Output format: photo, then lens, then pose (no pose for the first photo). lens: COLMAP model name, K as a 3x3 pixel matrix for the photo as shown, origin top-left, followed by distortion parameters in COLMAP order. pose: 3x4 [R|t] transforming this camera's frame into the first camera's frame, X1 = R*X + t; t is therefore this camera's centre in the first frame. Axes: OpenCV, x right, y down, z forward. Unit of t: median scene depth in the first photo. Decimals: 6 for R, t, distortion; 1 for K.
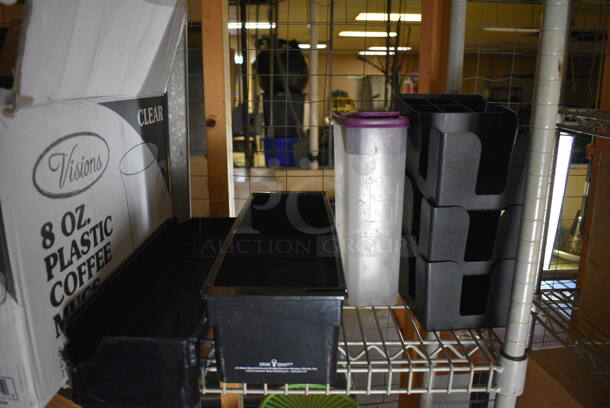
lens RADIAL K [[483.5, 0, 306.1], [0, 483.5, 204.4], [0, 0, 1]] dist [-0.060468, -0.002723]
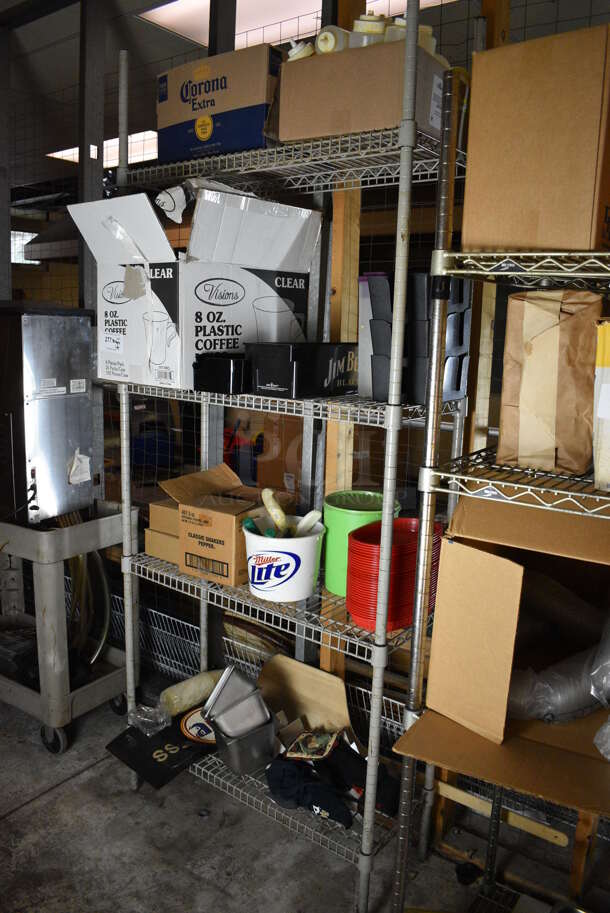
lens RADIAL K [[723.6, 0, 303.5], [0, 723.6, 454.0], [0, 0, 1]] dist [-0.060468, -0.002723]
pose [[0.790238, 0.127560, -0.599377, 1.887219], [-0.171413, 0.985063, -0.016354, 0.632977], [0.588338, 0.115665, 0.800300, -1.331435]]
